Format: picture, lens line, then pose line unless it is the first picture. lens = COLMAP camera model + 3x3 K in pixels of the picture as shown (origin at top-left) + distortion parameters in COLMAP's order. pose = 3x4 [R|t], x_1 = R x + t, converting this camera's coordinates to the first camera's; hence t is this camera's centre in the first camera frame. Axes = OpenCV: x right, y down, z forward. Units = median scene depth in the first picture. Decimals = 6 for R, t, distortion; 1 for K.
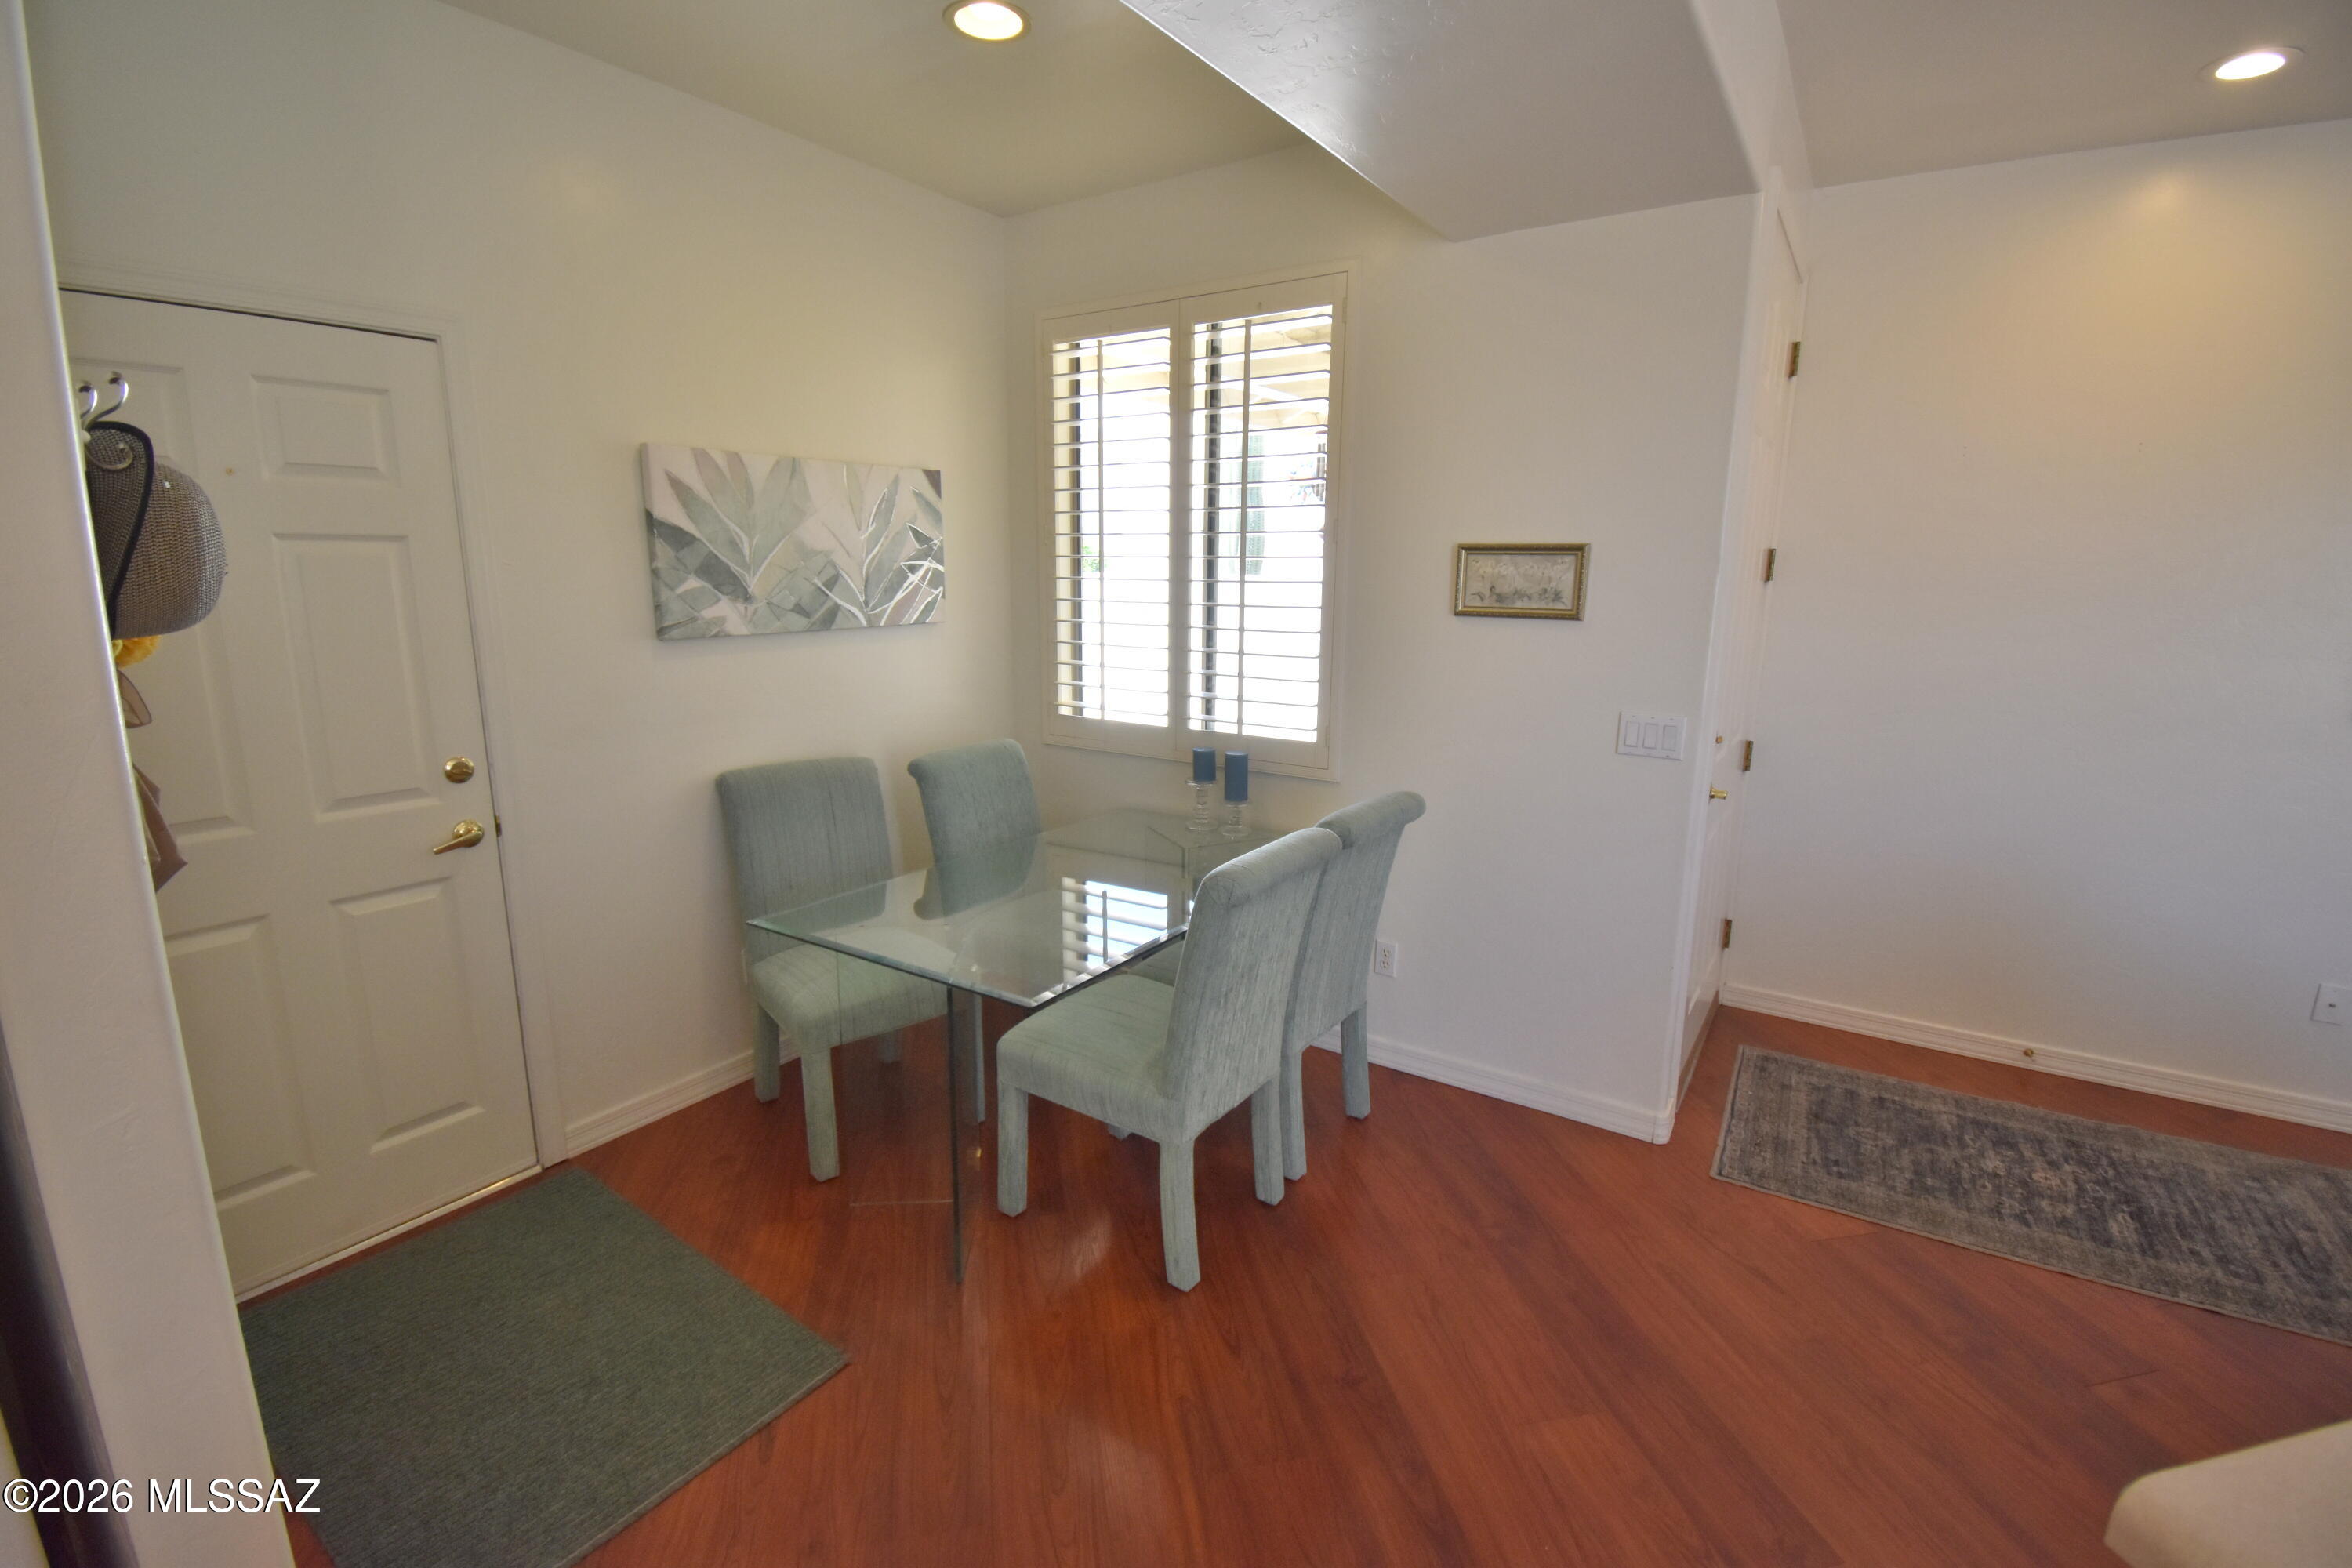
lens RADIAL K [[1024.1, 0, 1182.6], [0, 1024.1, 781.6], [0, 0, 1]] dist [-0.012485, -0.008990]
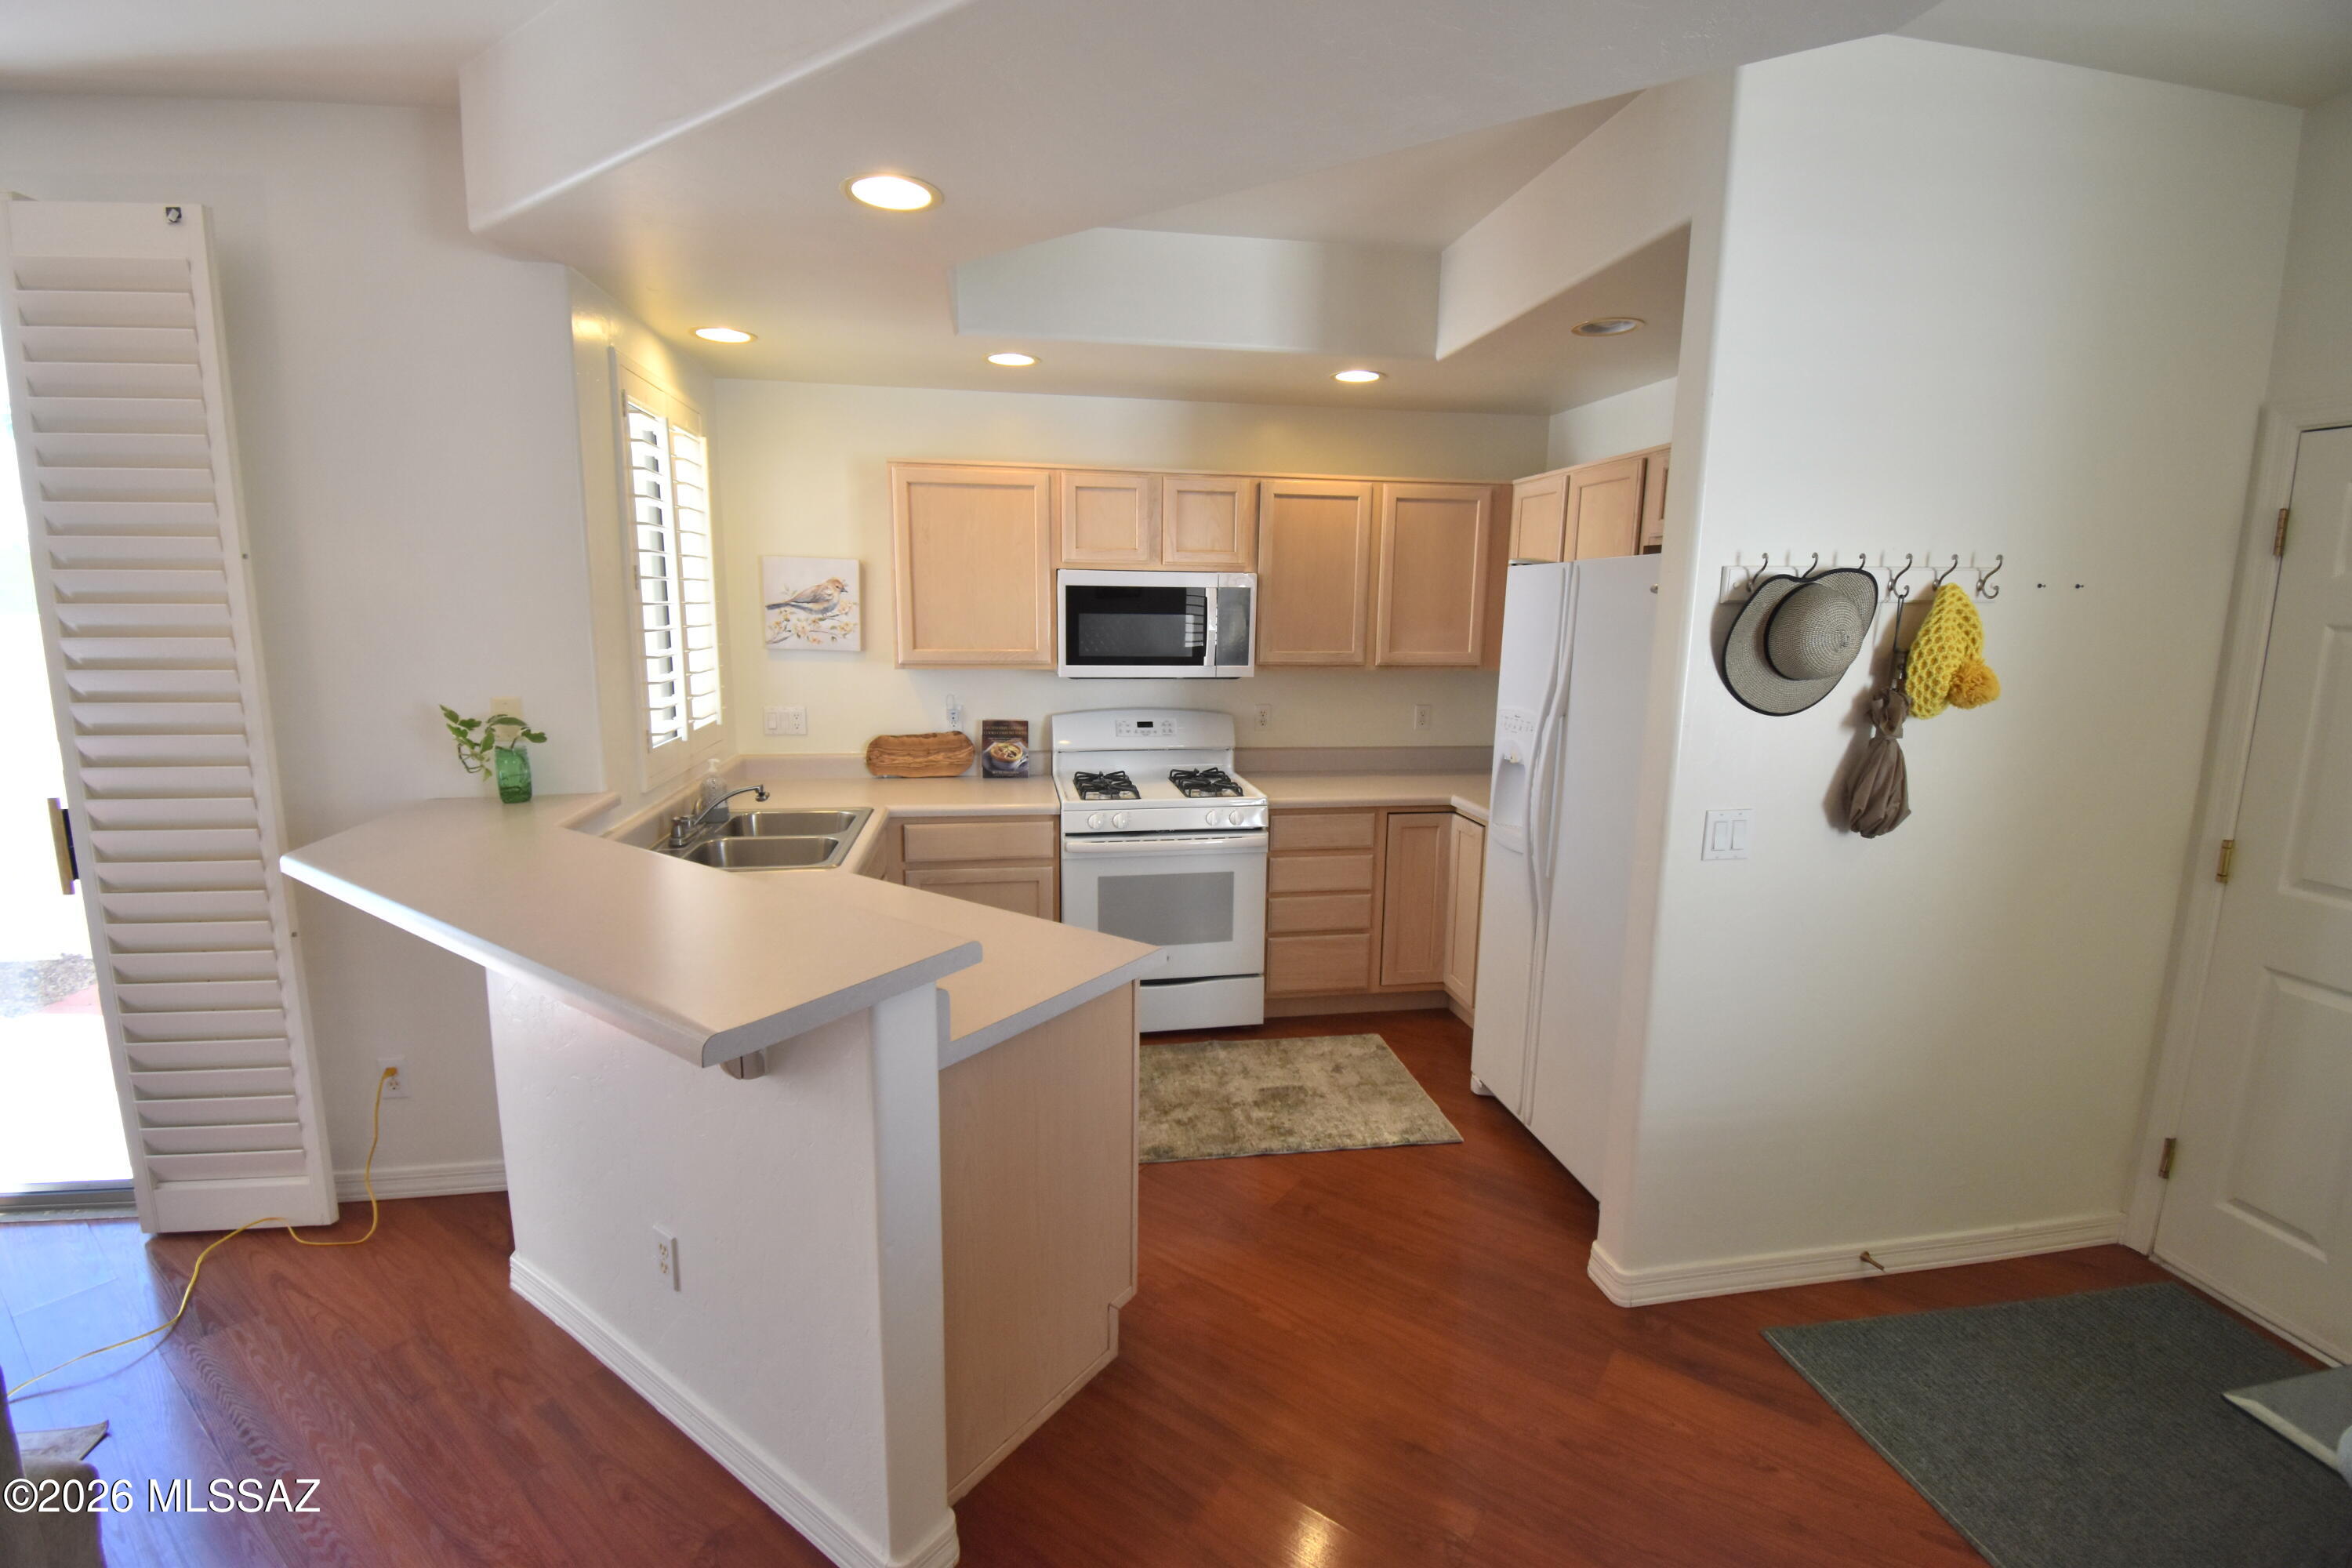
lens RADIAL K [[1024.1, 0, 1182.6], [0, 1024.1, 781.6], [0, 0, 1]] dist [-0.012485, -0.008990]
pose [[-0.733474, 0.096885, -0.672777, 0.457882], [-0.153295, 0.940711, 0.302594, -0.140559], [0.662206, 0.325078, -0.675135, 0.594055]]
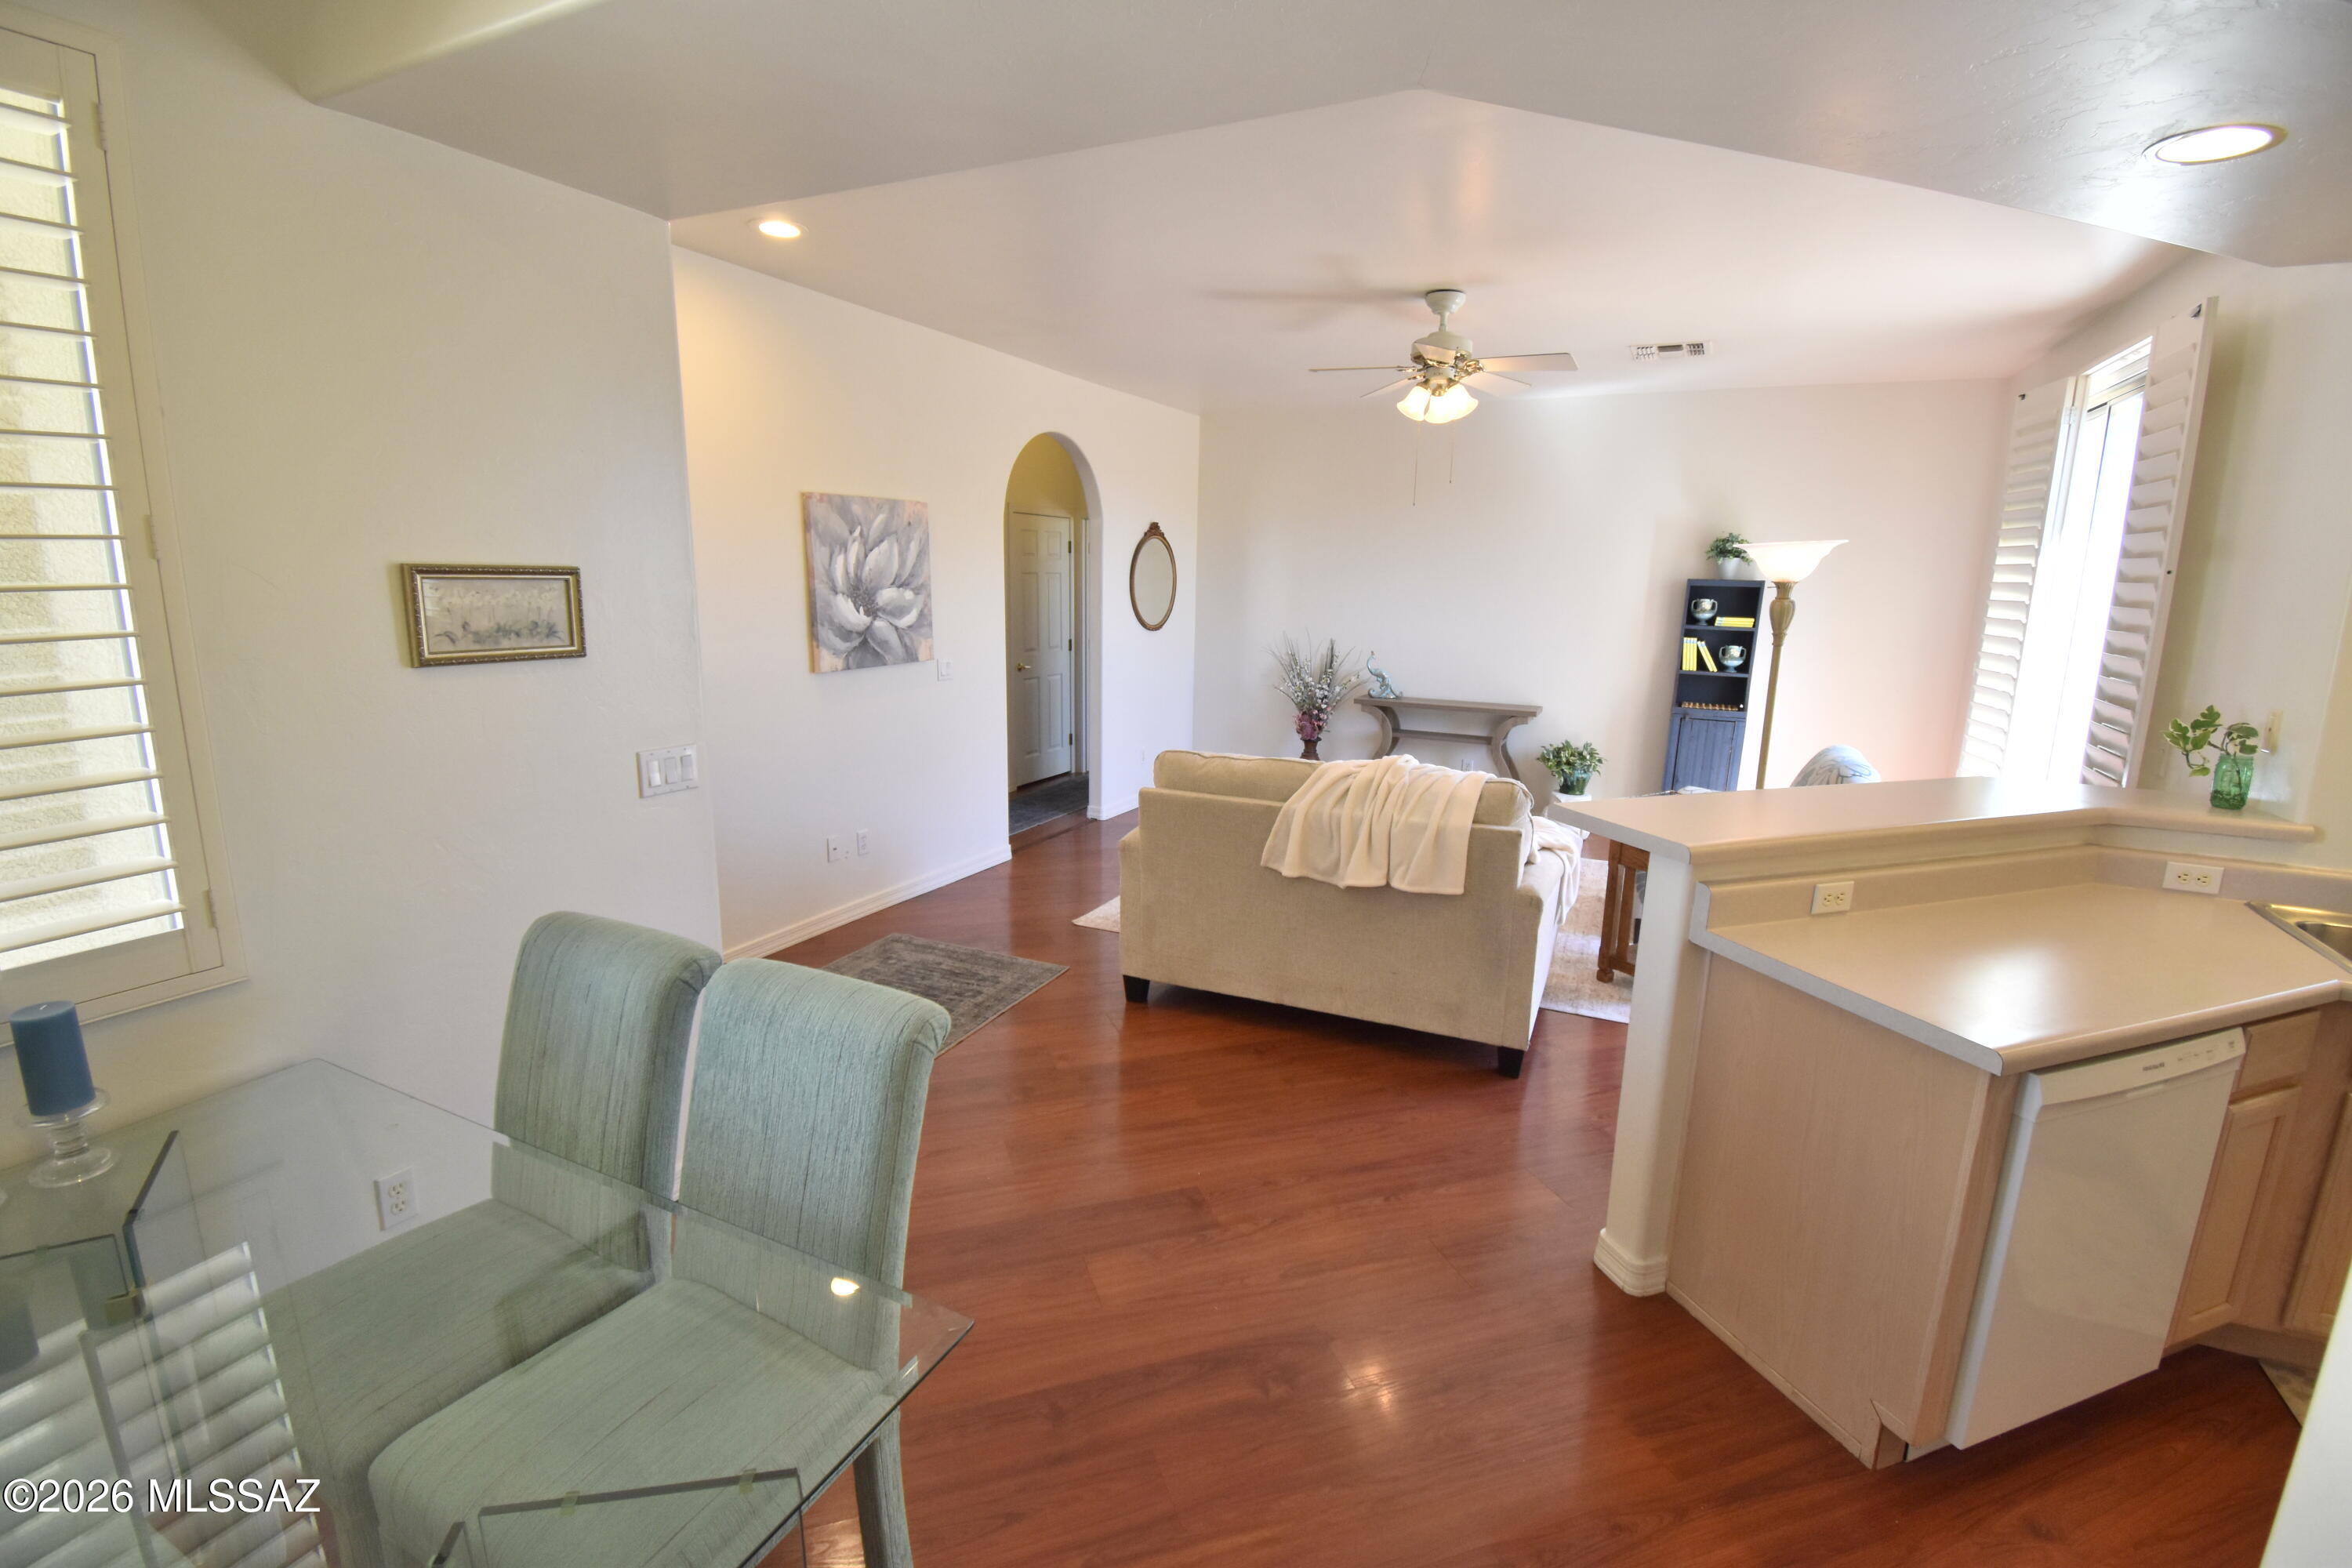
lens RADIAL K [[1024.1, 0, 1182.6], [0, 1024.1, 781.6], [0, 0, 1]] dist [-0.012485, -0.008990]
pose [[-0.135731, -0.207181, 0.968841, -0.491228], [0.181515, 0.956138, 0.229895, -0.155533], [-0.973976, 0.207063, -0.092171, 0.588909]]
